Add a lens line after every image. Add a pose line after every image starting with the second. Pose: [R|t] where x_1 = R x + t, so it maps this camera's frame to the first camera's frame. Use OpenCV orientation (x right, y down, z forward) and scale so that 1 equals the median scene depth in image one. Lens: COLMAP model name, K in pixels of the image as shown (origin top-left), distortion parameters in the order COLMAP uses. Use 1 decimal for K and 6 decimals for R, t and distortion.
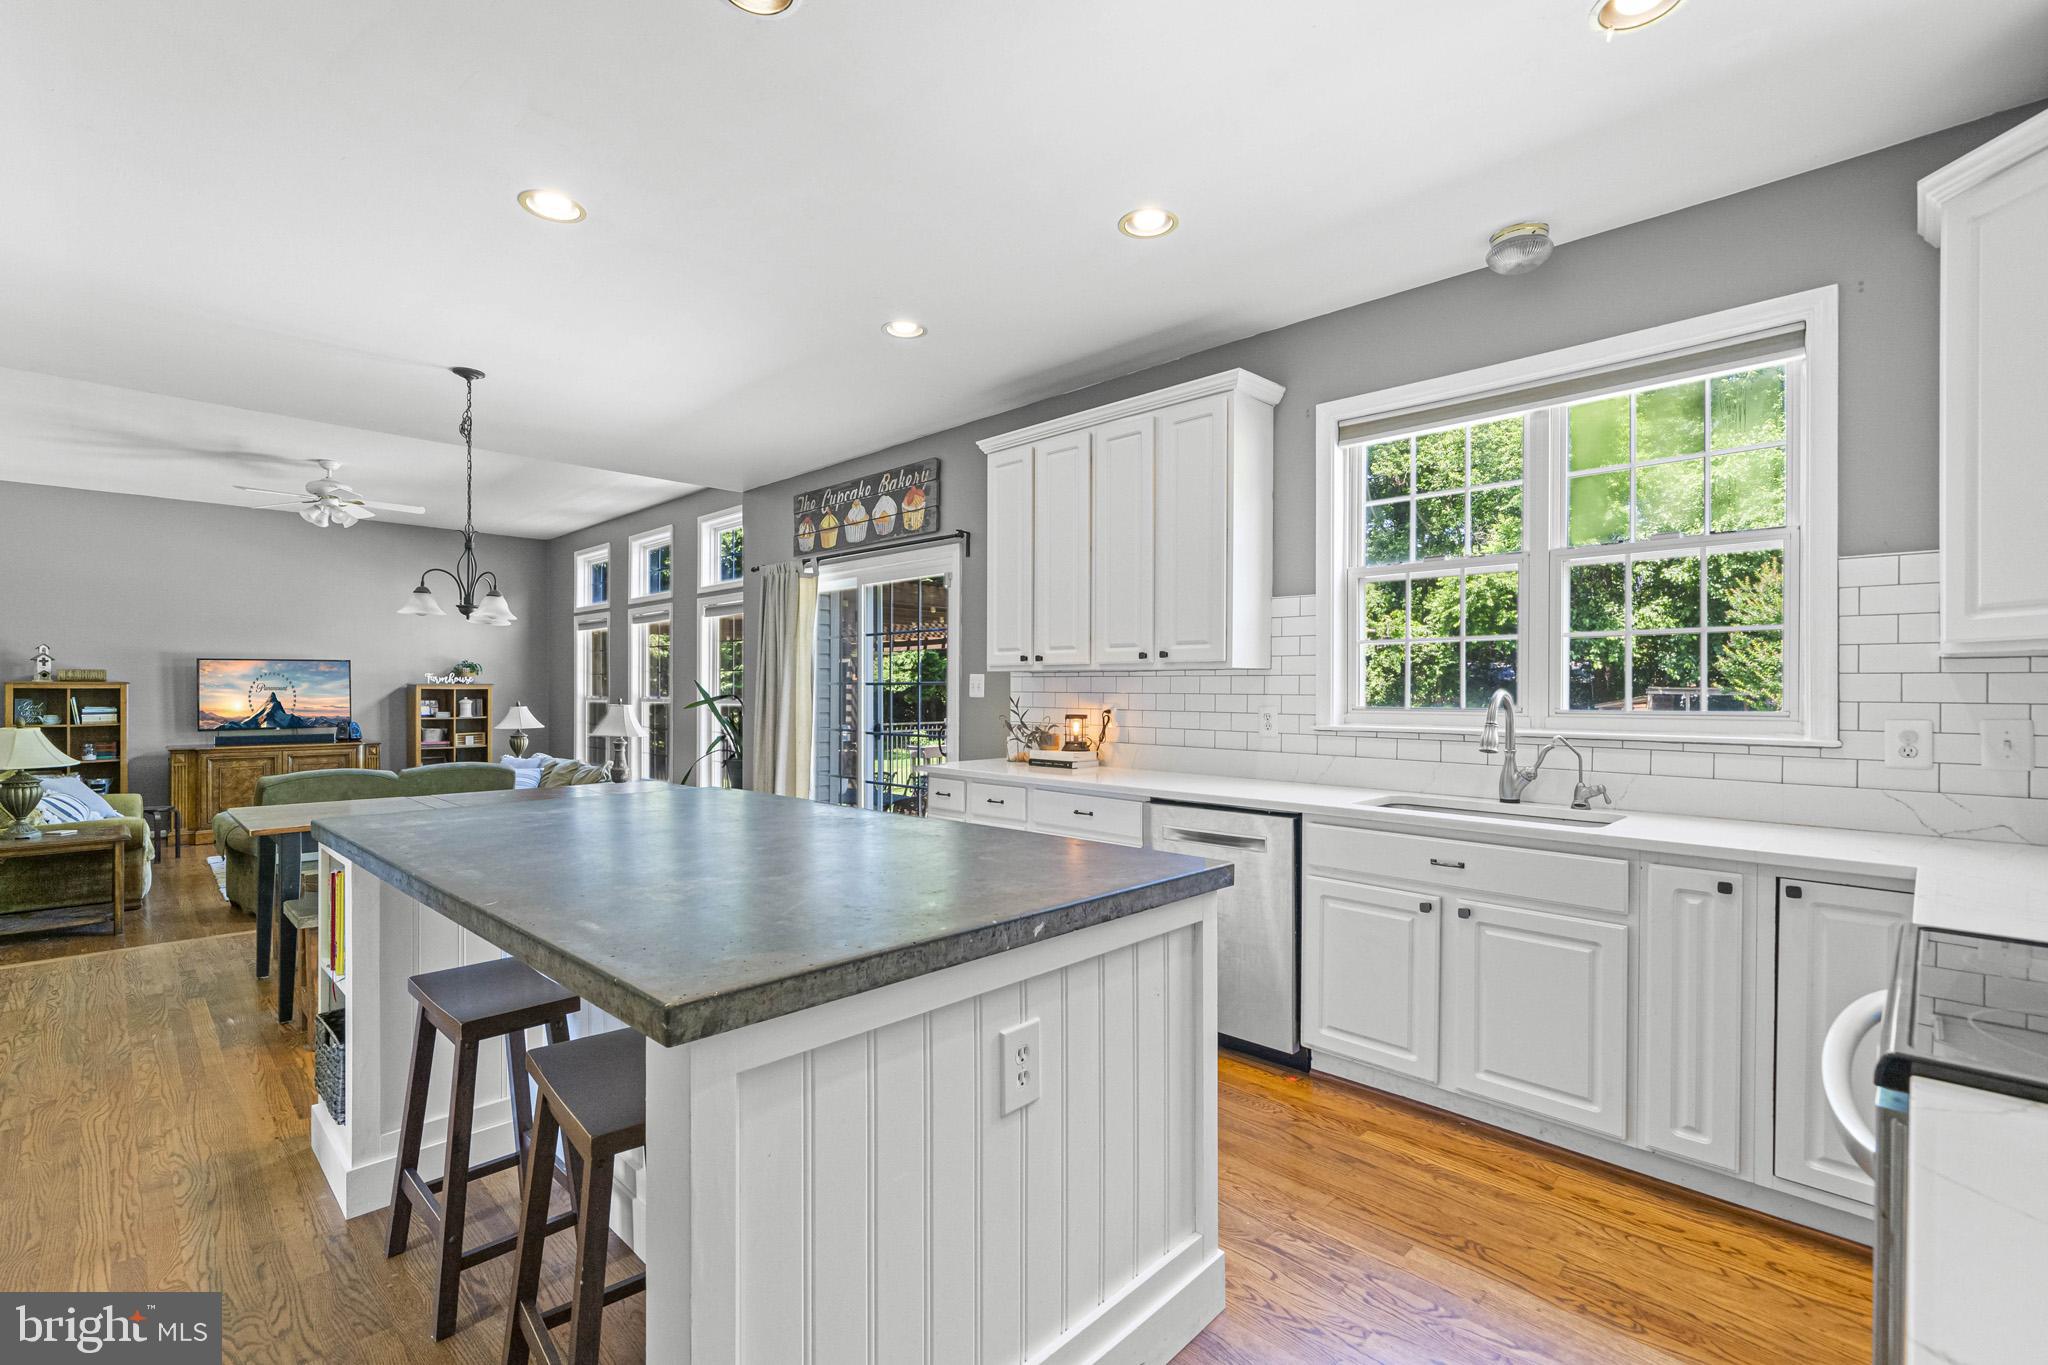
lens RADIAL K [[920.1, 0, 1007.1], [0, 920.1, 691.5], [0, 0, 1]] dist [-0.001830, 0.002273]
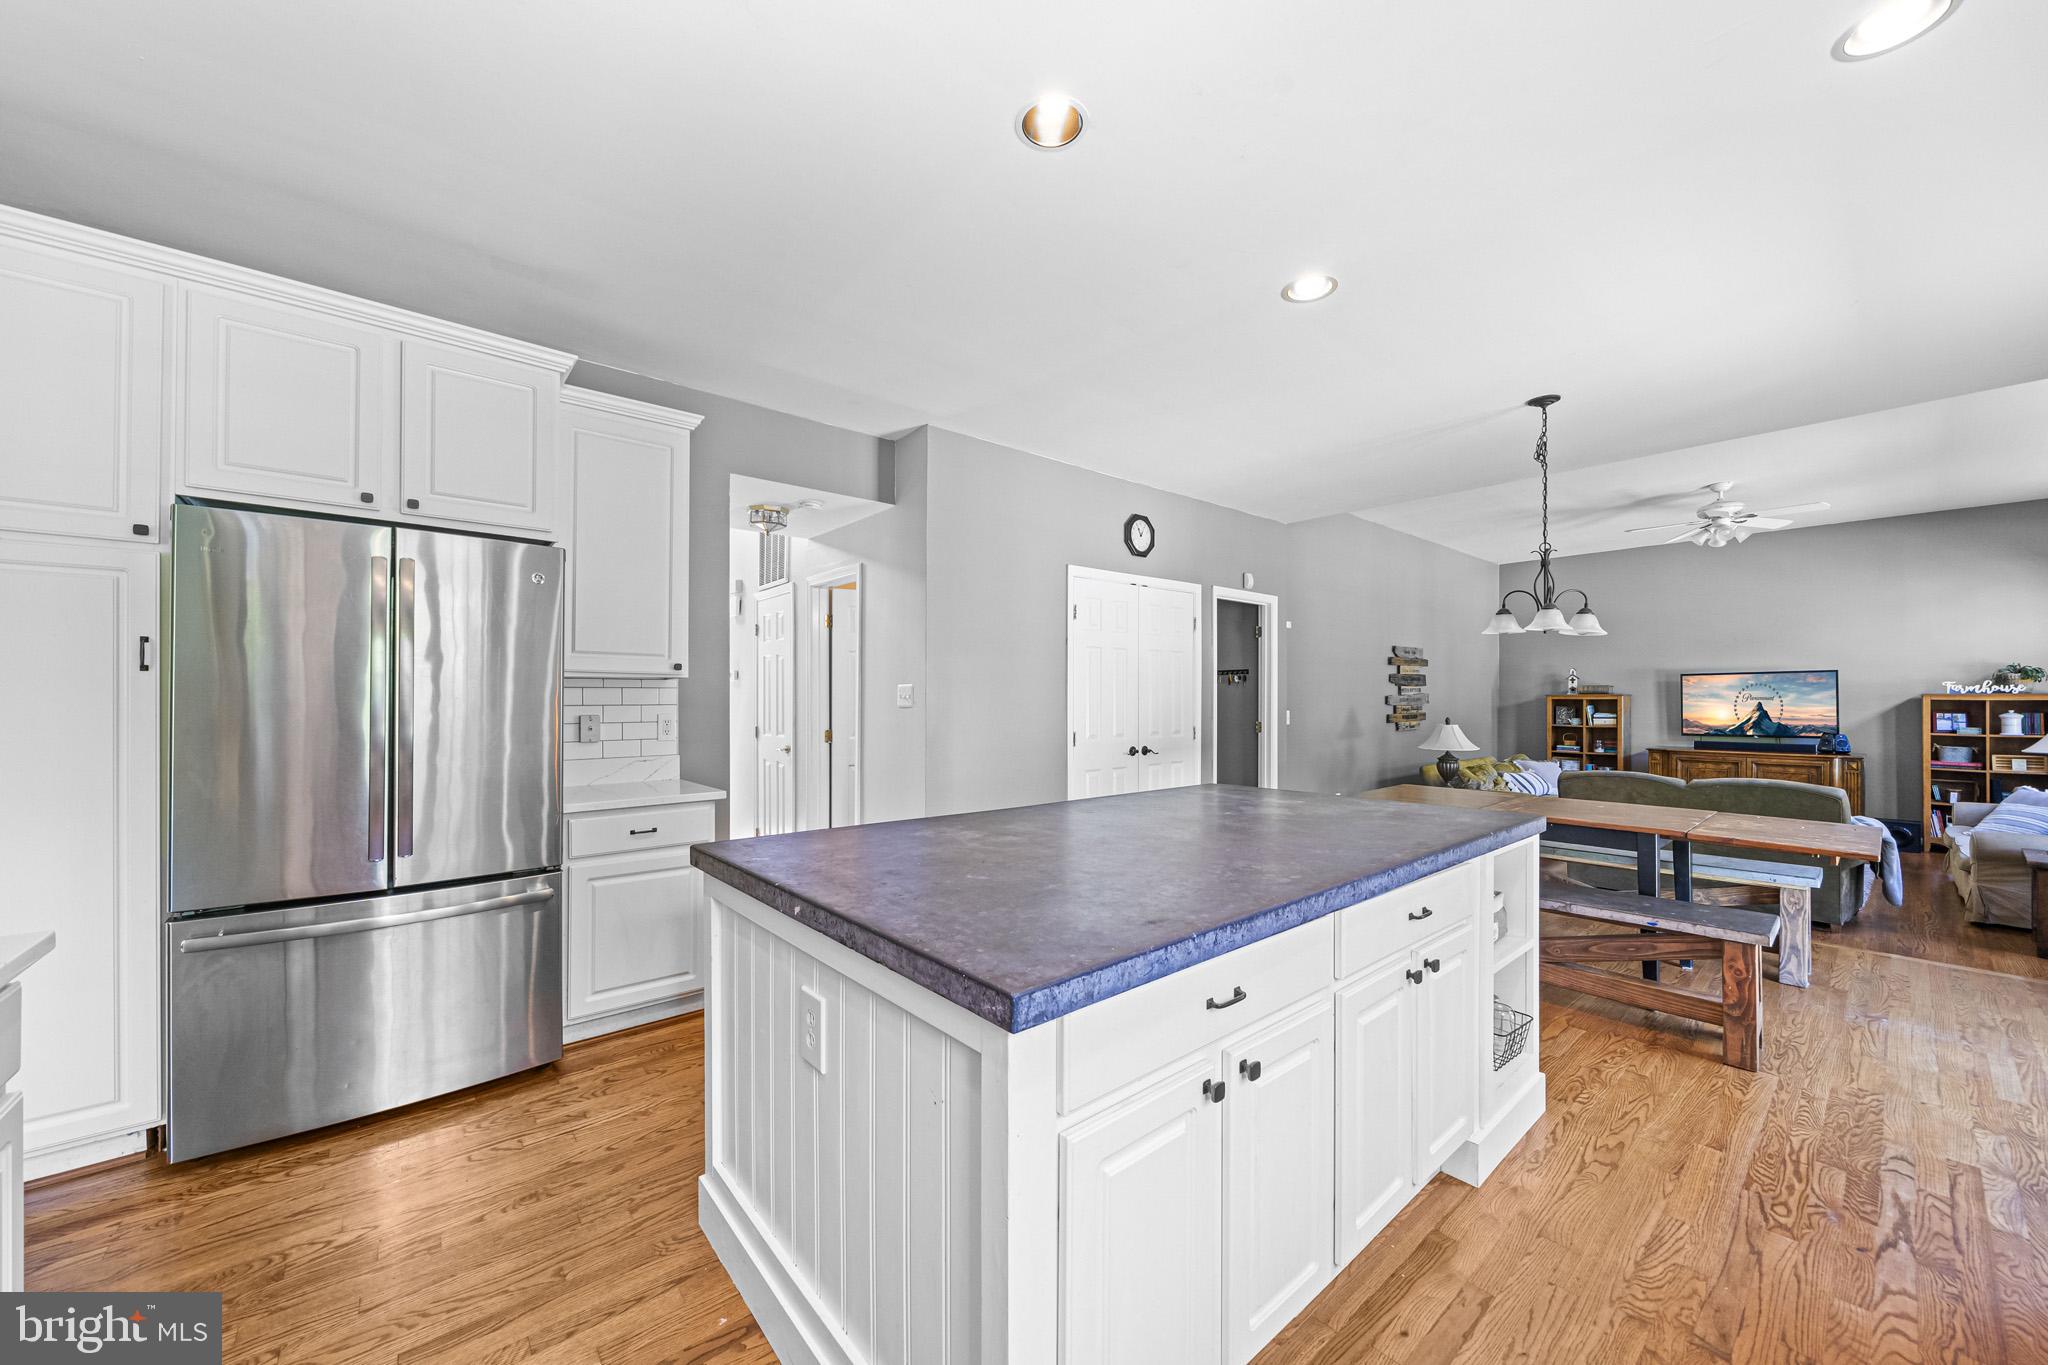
lens RADIAL K [[749.9, 0, 1015.9], [0, 749.9, 696.5], [0, 0, 1]] dist [0.005035, -0.001019]
pose [[-0.079836, -0.003915, -0.996800, 0.159802], [-0.003327, 0.999988, -0.003661, -0.000359], [0.996802, 0.003024, -0.079848, 0.229527]]
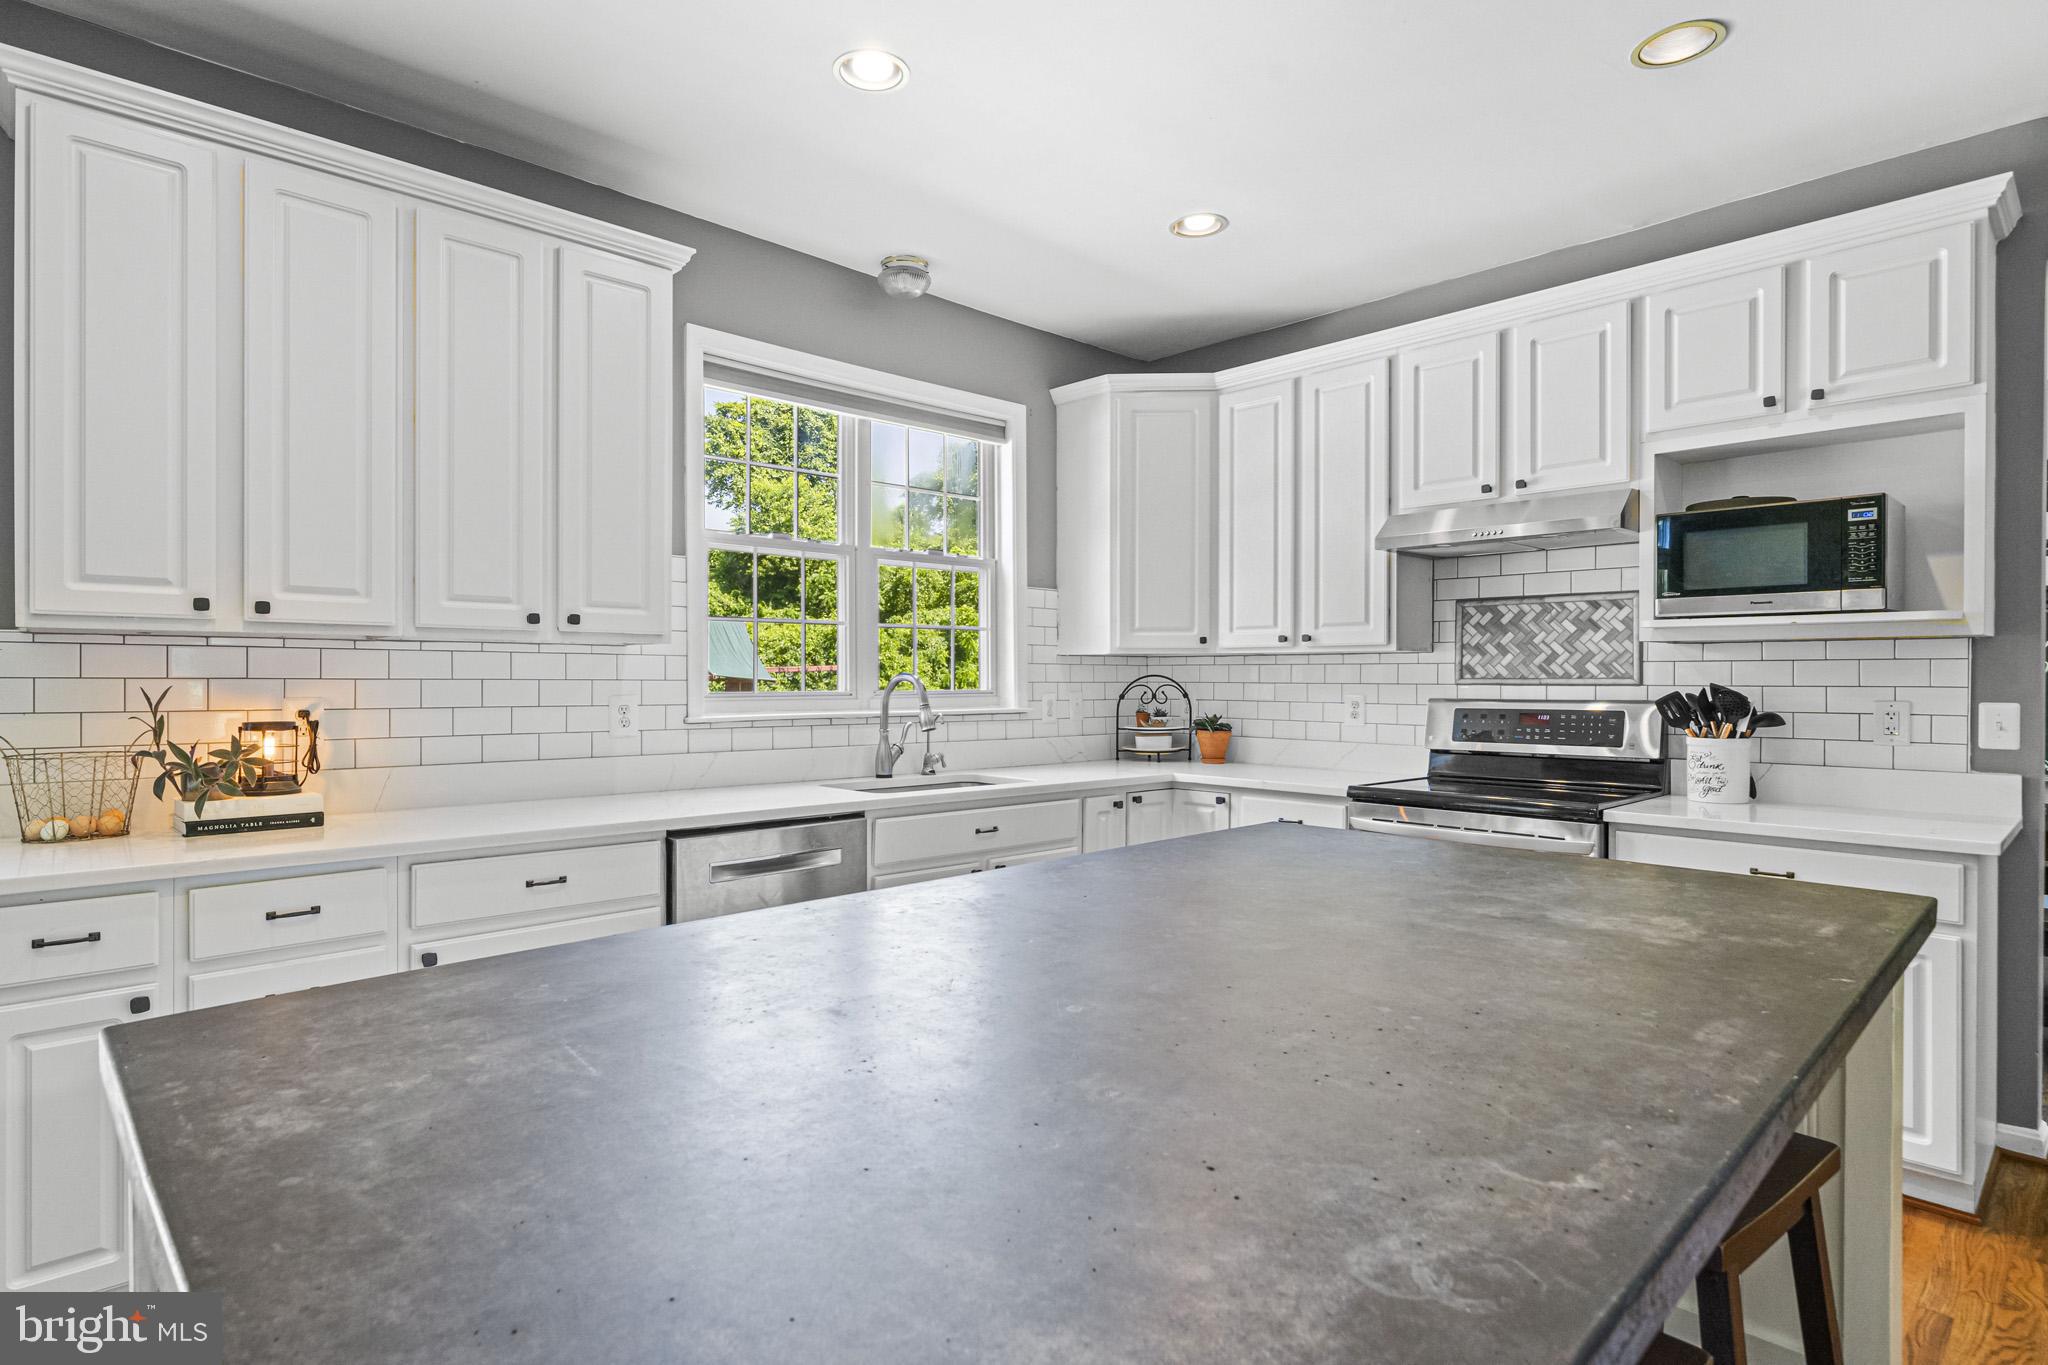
lens RADIAL K [[1067.3, 0, 1005.8], [0, 1067.3, 675.7], [0, 0, 1]] dist [0.002904, -0.000301]
pose [[0.020250, -0.004573, 0.999784, -0.239301], [-0.003680, 0.999982, 0.004649, -0.002119], [-0.999788, -0.003773, 0.020233, 0.279325]]
